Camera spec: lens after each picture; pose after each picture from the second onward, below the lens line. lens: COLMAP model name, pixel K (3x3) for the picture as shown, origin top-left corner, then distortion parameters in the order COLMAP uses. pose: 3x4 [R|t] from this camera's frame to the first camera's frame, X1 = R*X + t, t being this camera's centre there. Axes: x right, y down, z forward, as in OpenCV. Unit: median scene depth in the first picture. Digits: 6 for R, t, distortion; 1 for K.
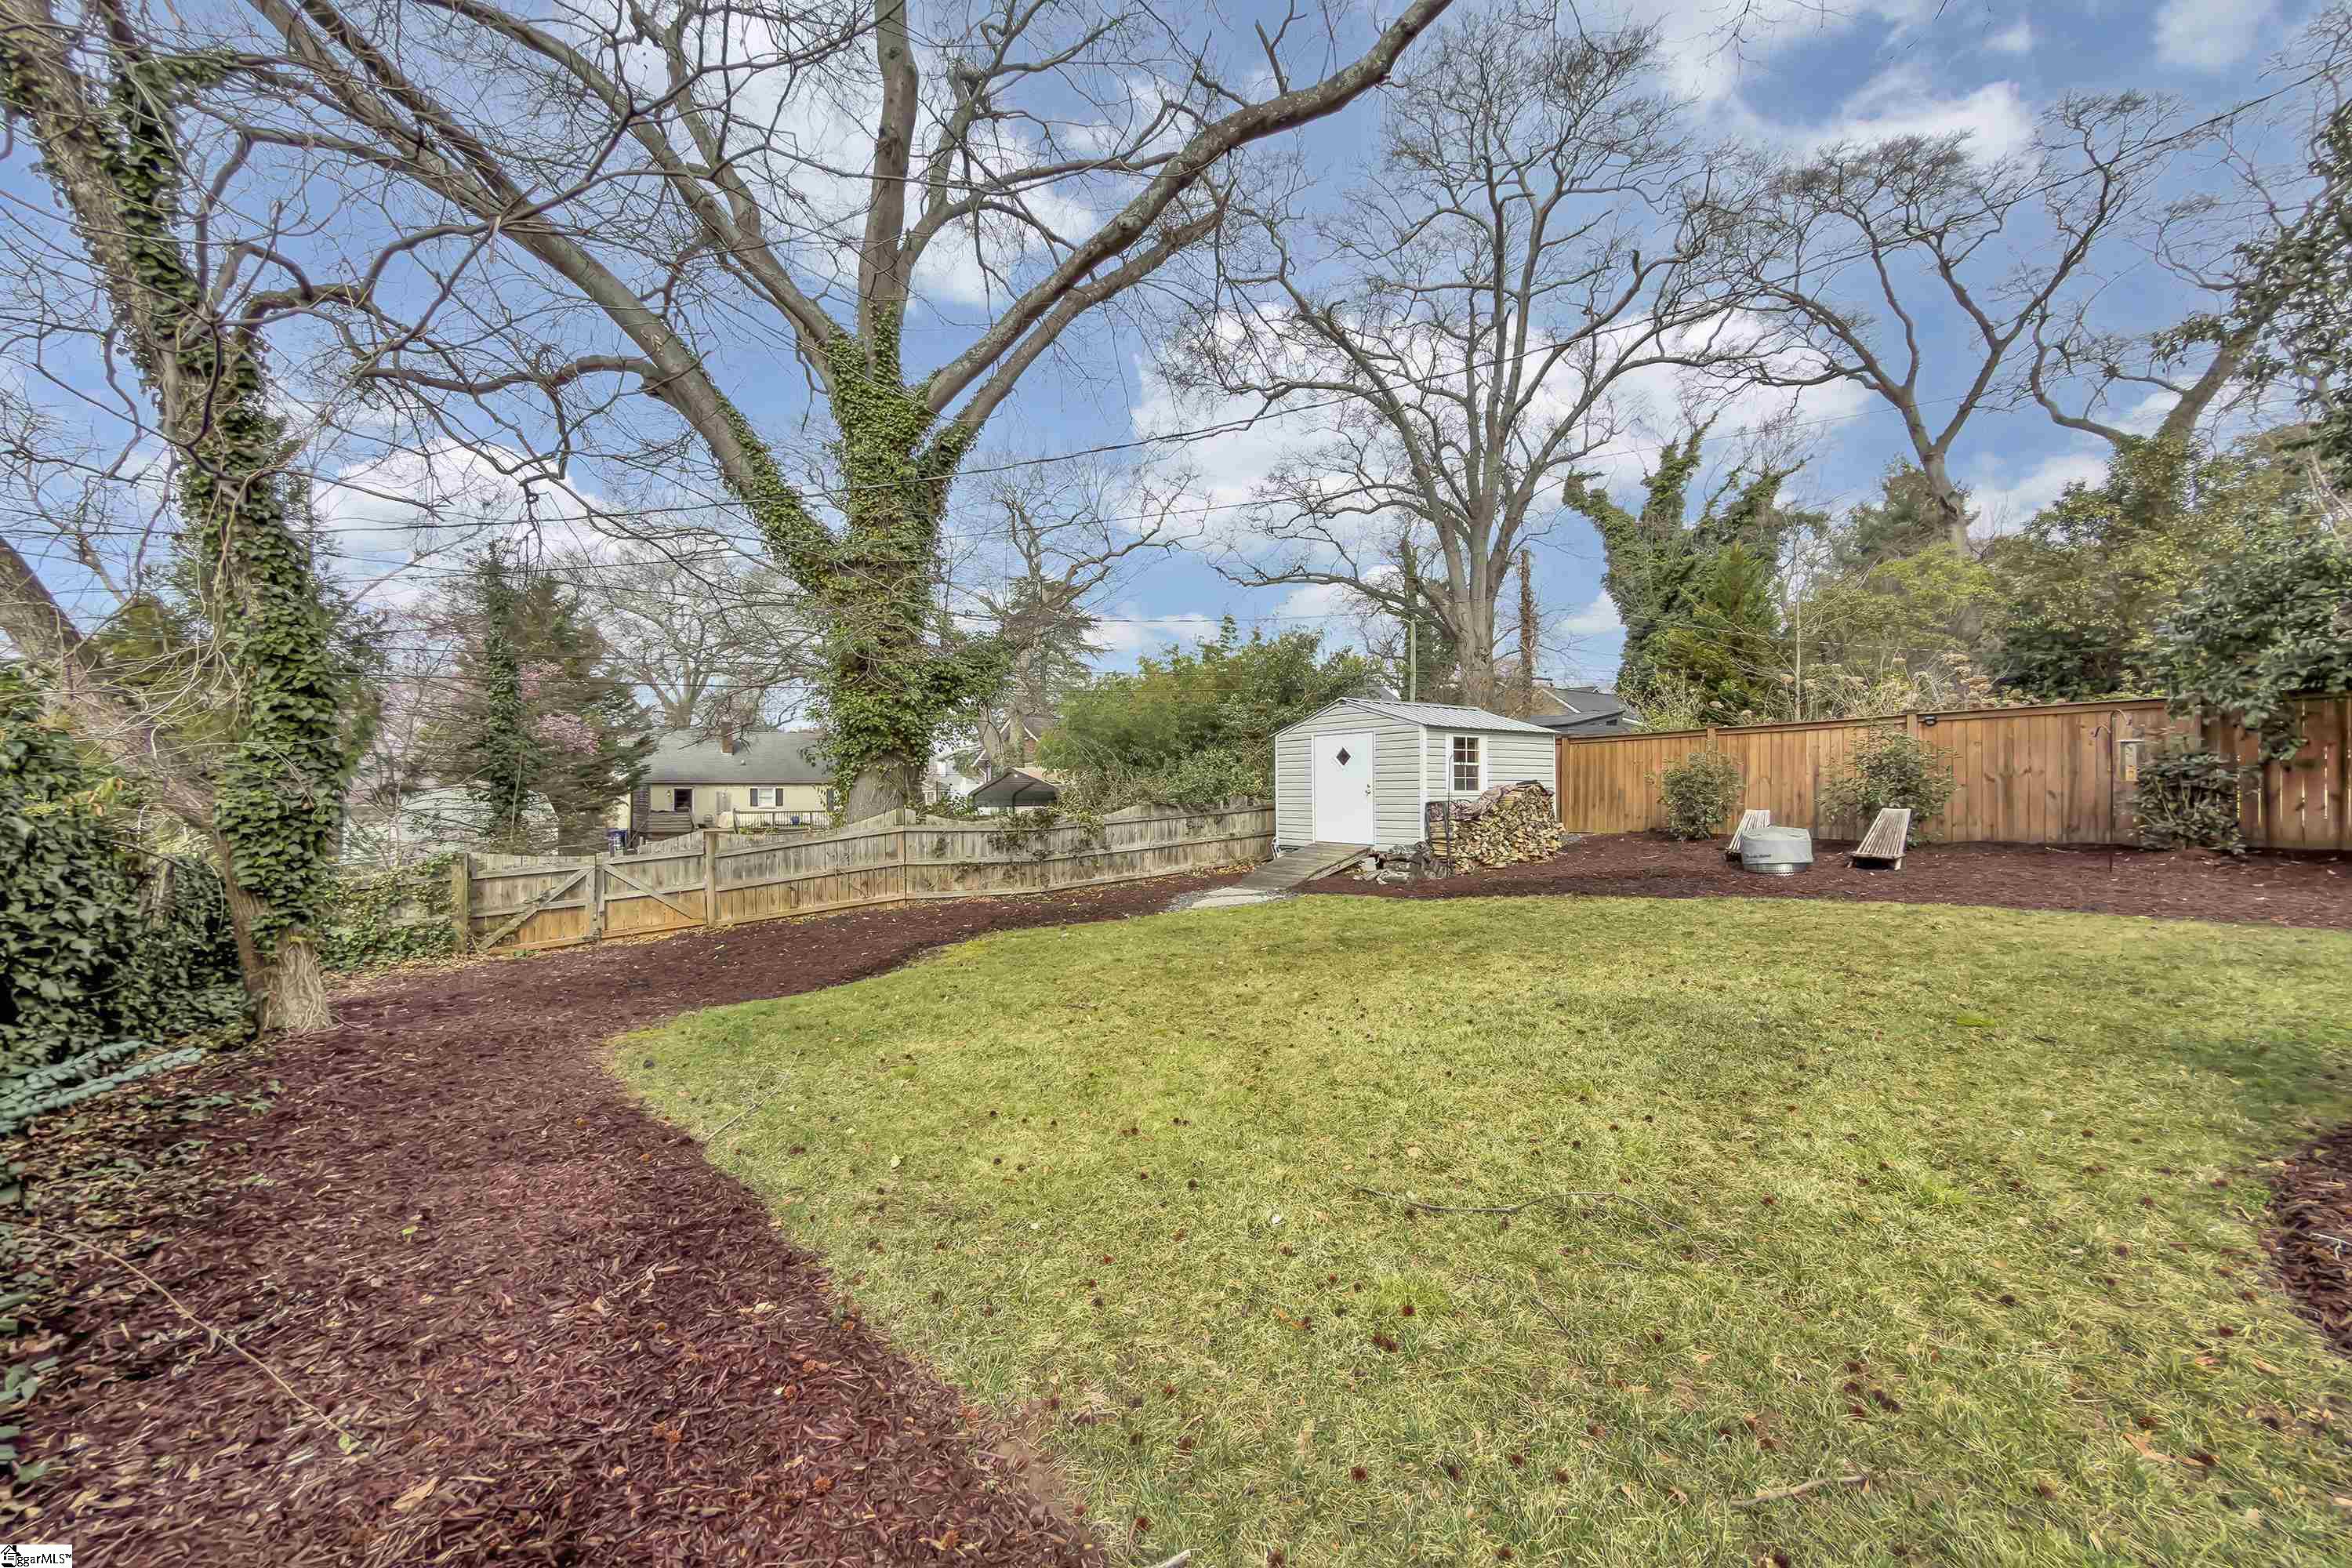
lens RADIAL K [[946.5, 0, 1178.3], [0, 946.5, 791.3], [0, 0, 1]] dist [-0.001080, -0.000236]
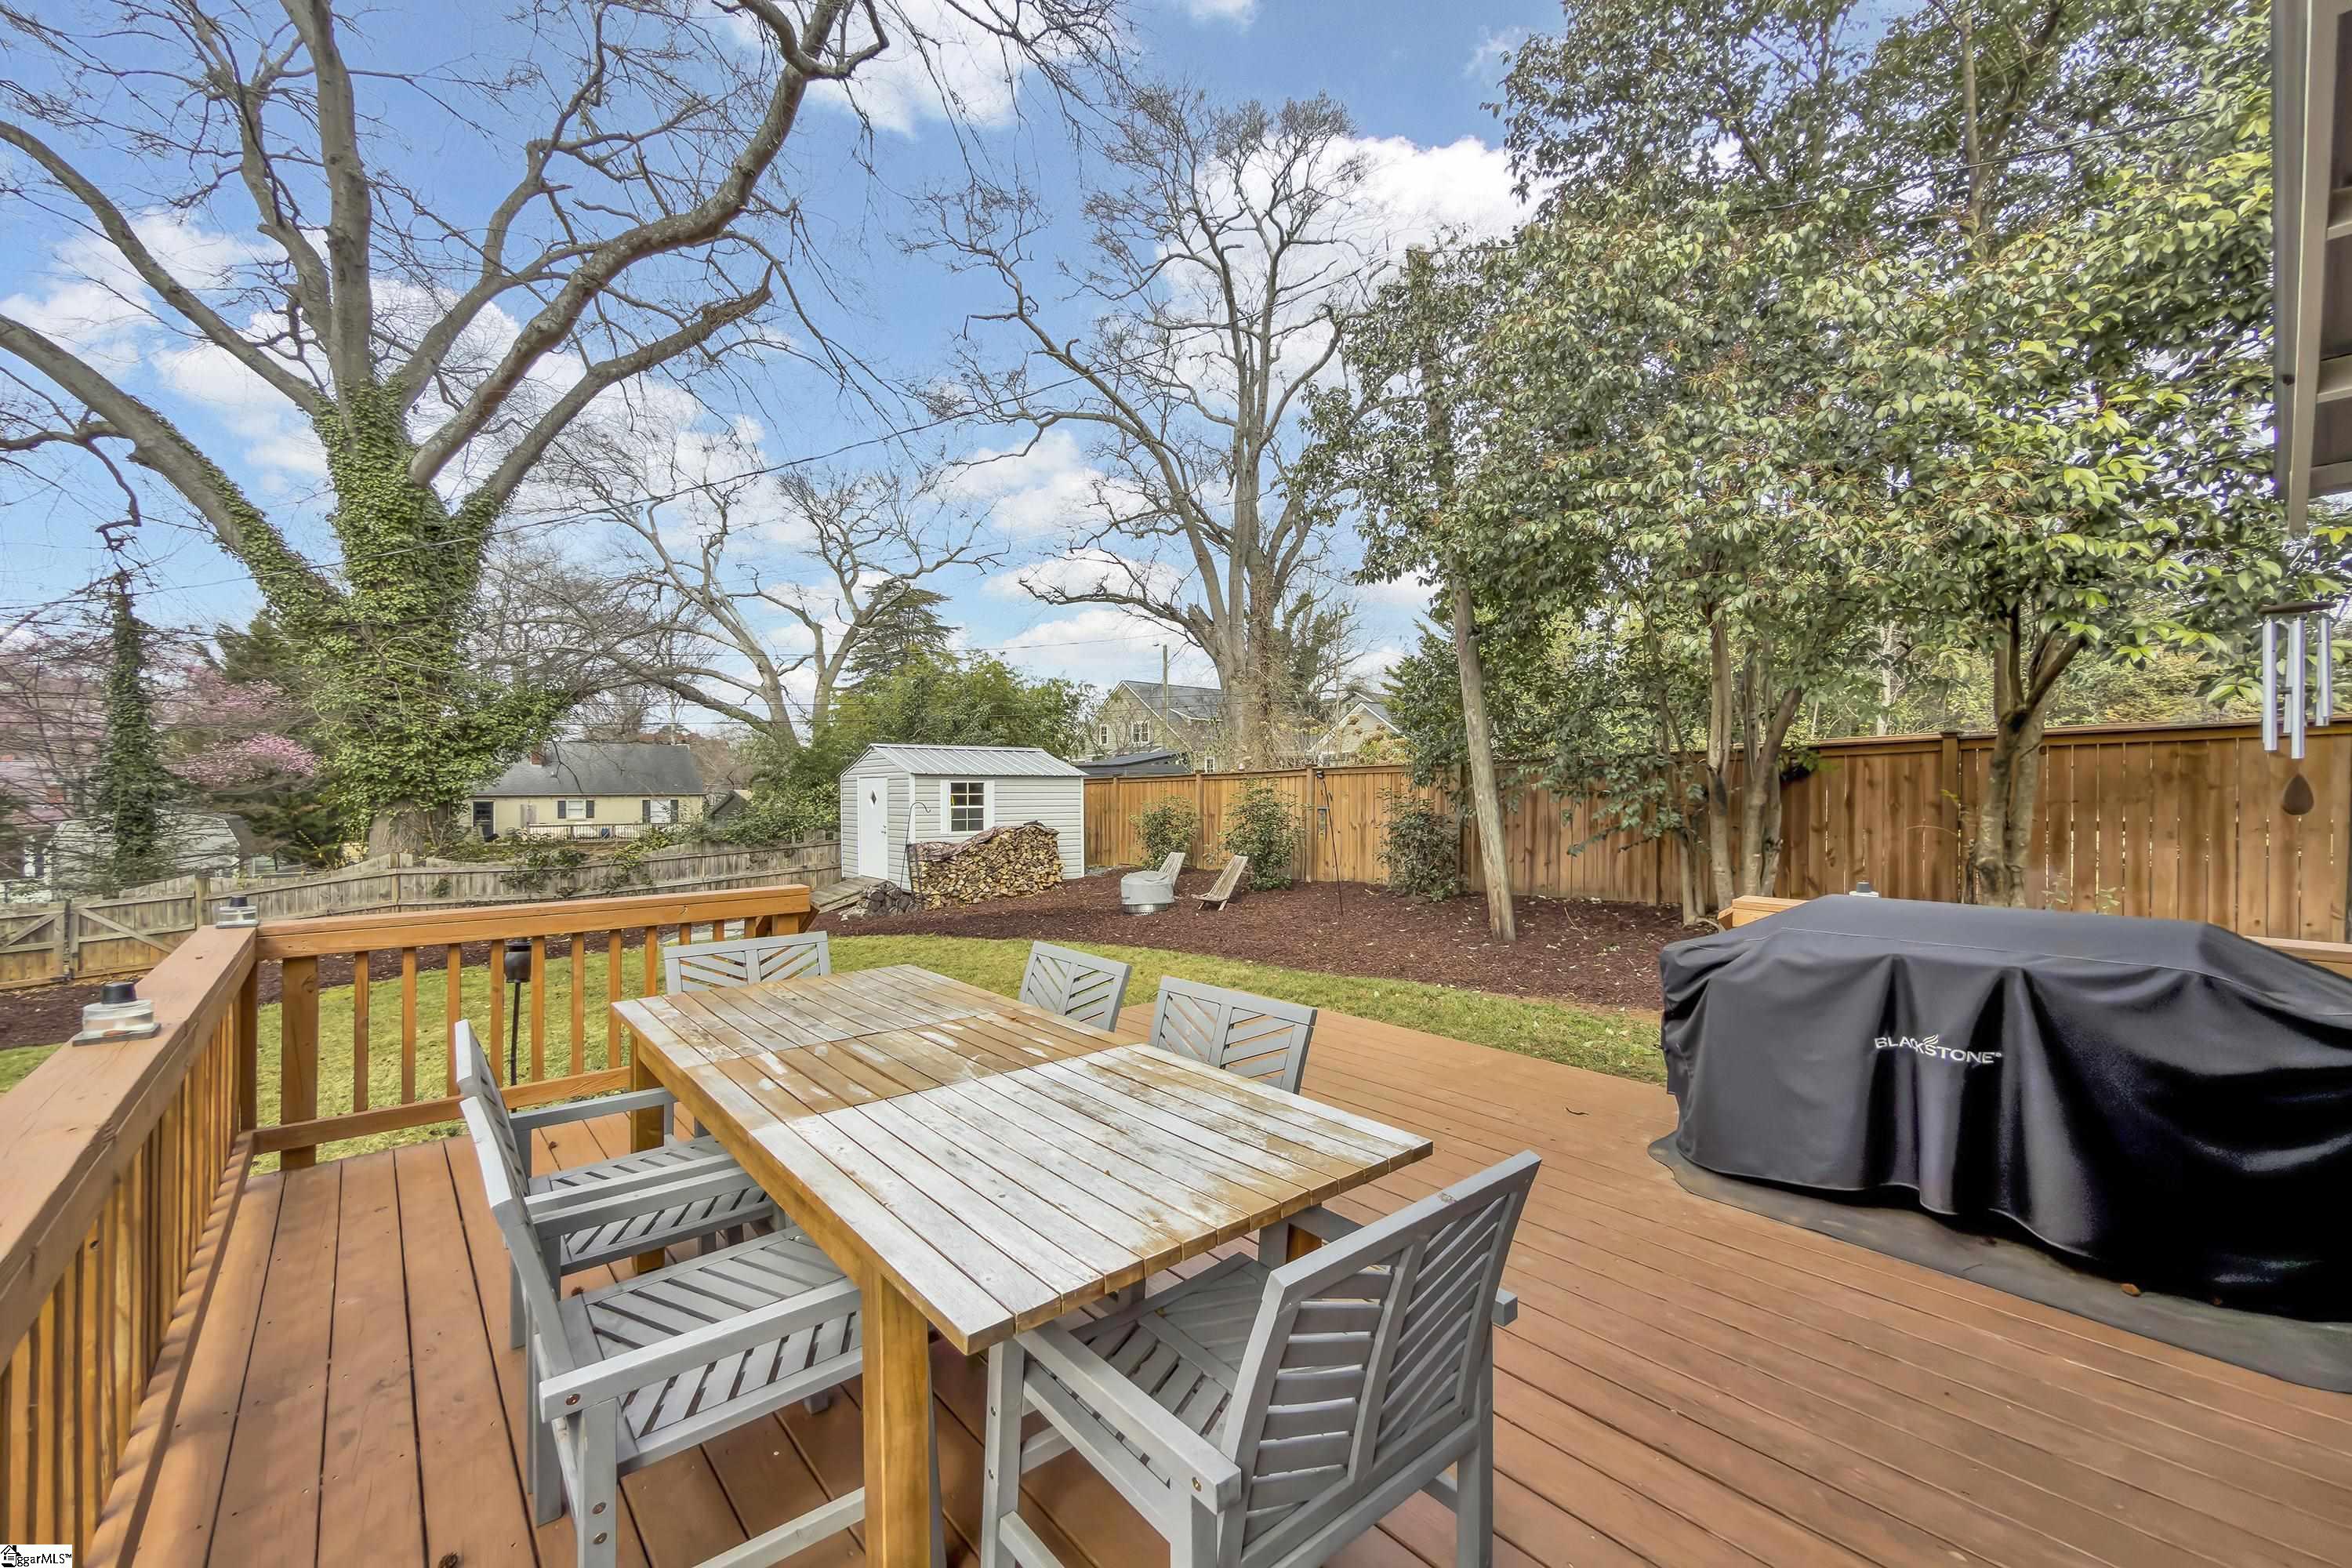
lens RADIAL K [[946.5, 0, 1183.8], [0, 946.5, 801.2], [0, 0, 1]] dist [-0.001080, -0.000236]
pose [[0.998339, -0.000201, 0.057616, 0.482459], [-0.000499, 0.999926, 0.012134, -0.048288], [-0.057614, -0.012143, 0.998265, -0.112437]]
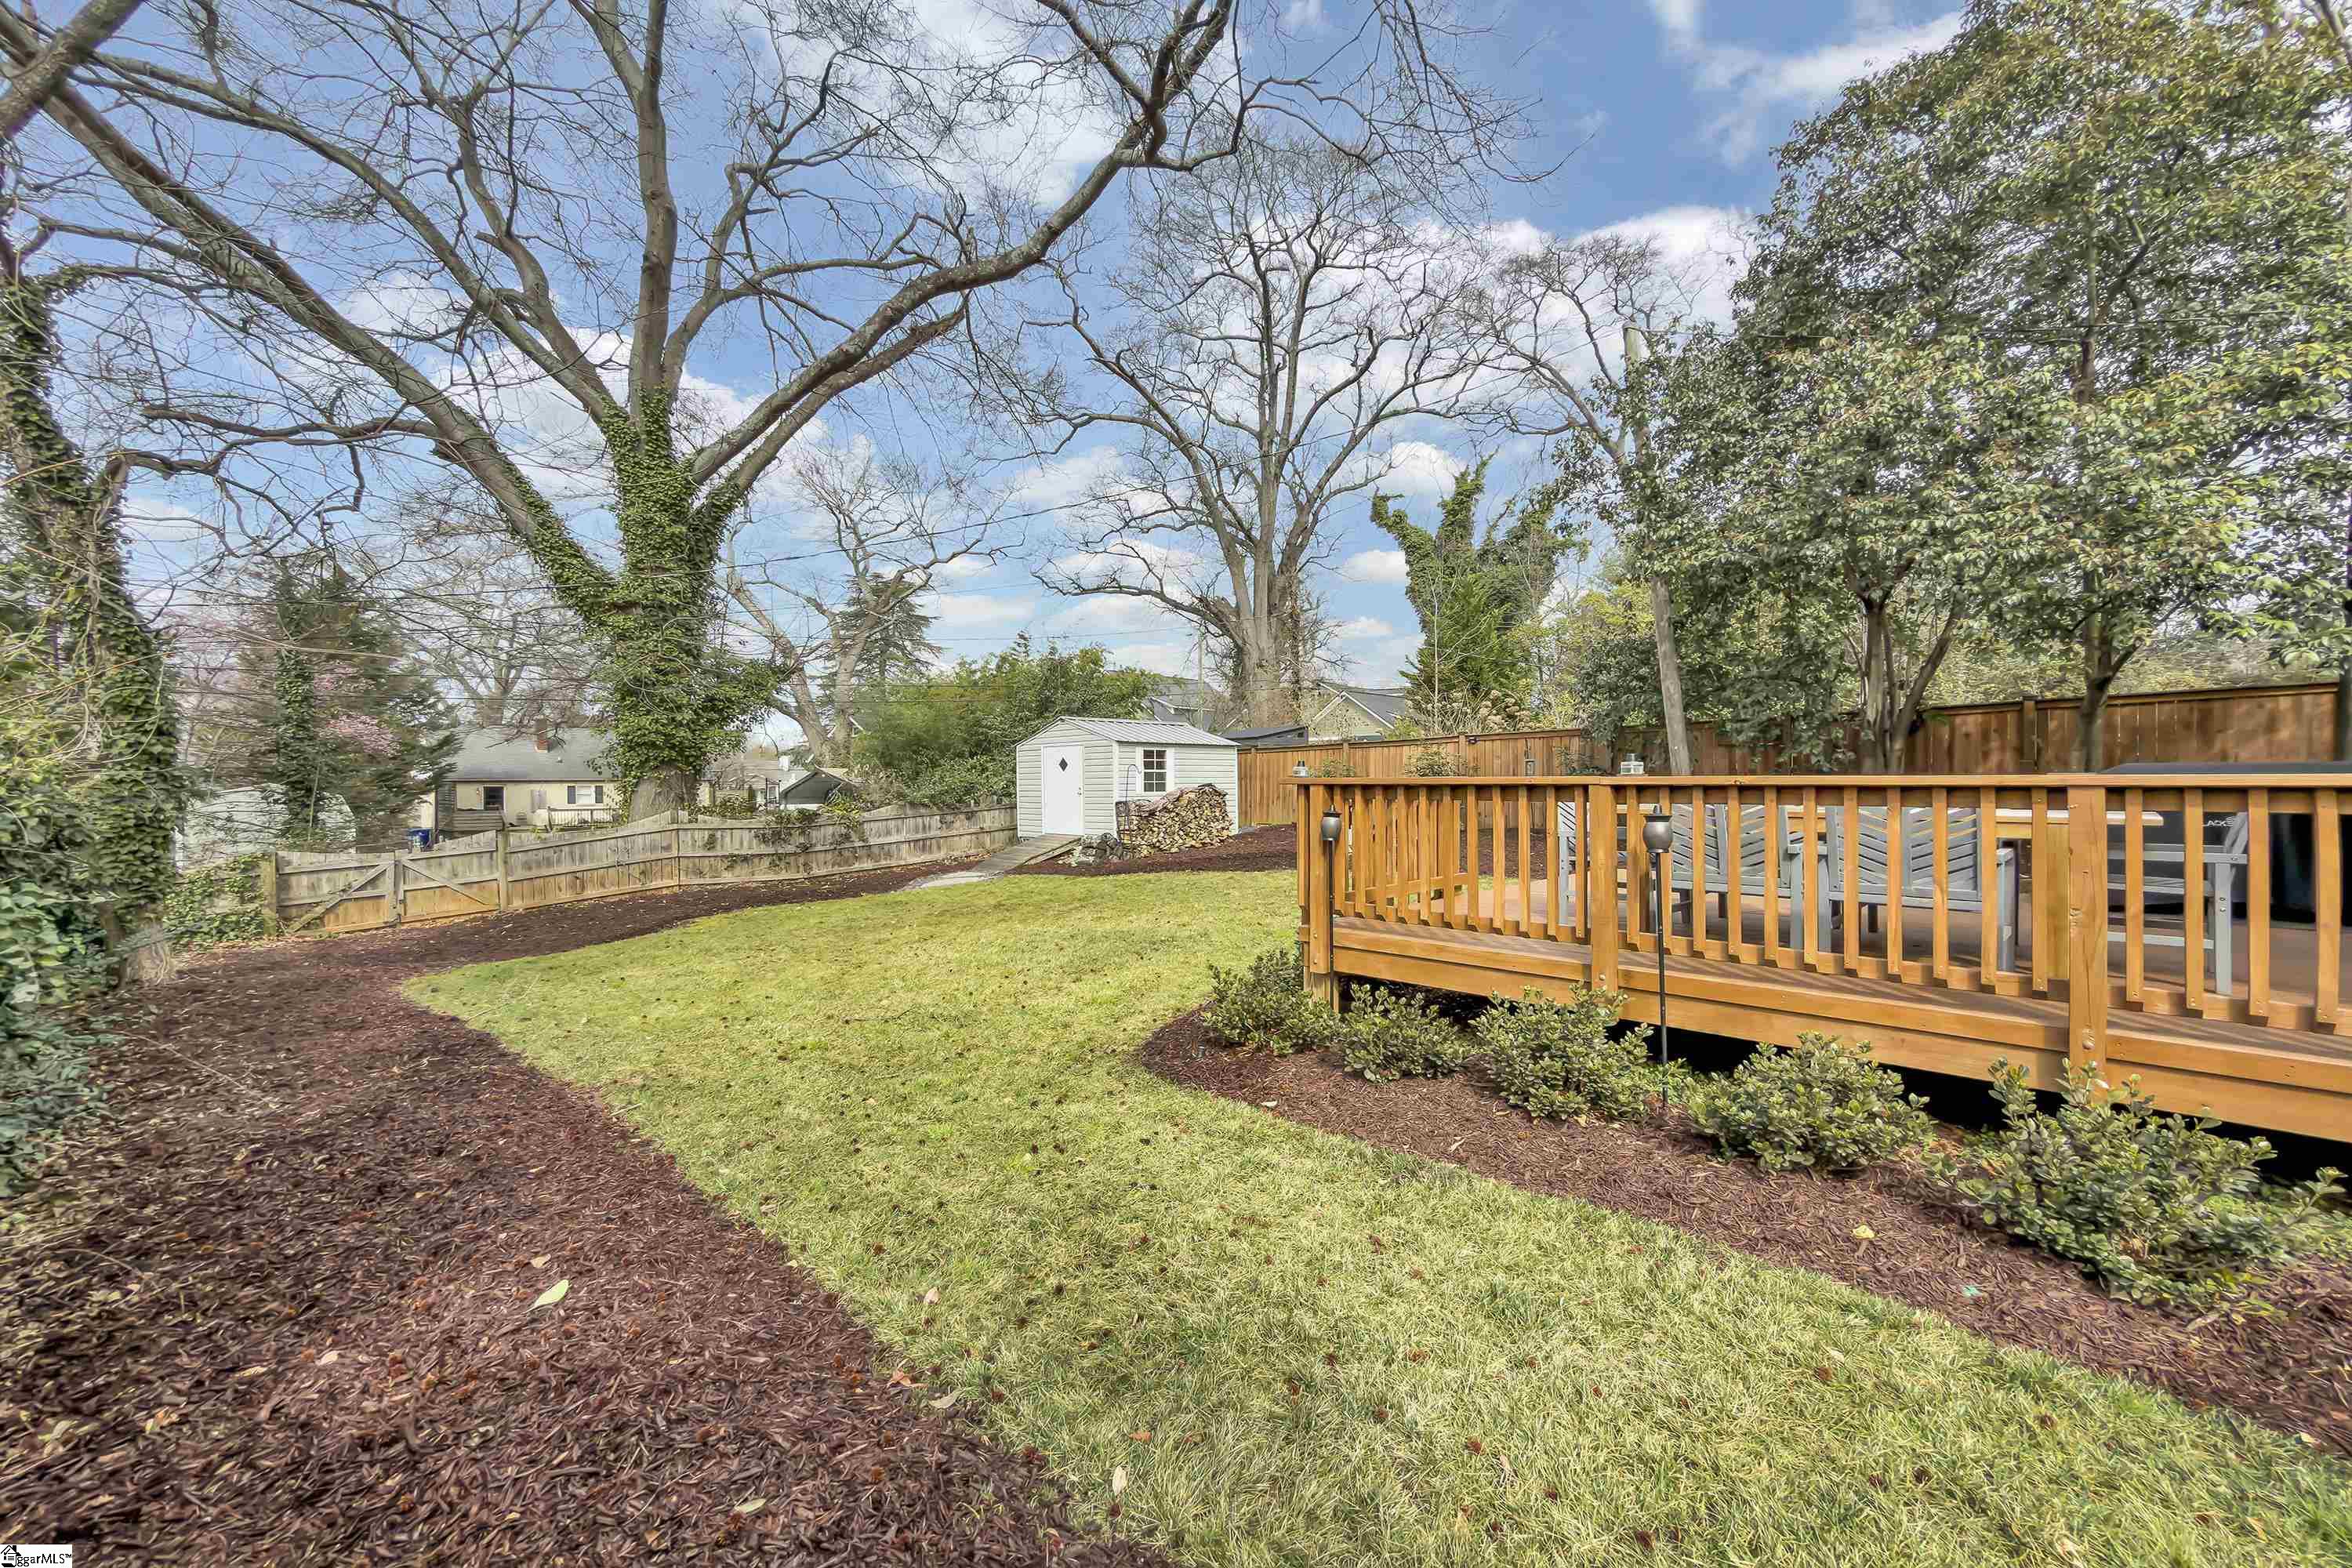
lens RADIAL K [[946.5, 0, 1181.8], [0, 946.5, 793.6], [0, 0, 1]] dist [-0.001080, -0.000236]
pose [[0.990100, -0.005329, 0.140264, 0.158823], [0.003748, 0.999926, 0.011535, -0.012732], [-0.140315, -0.010895, 0.990047, -0.253316]]
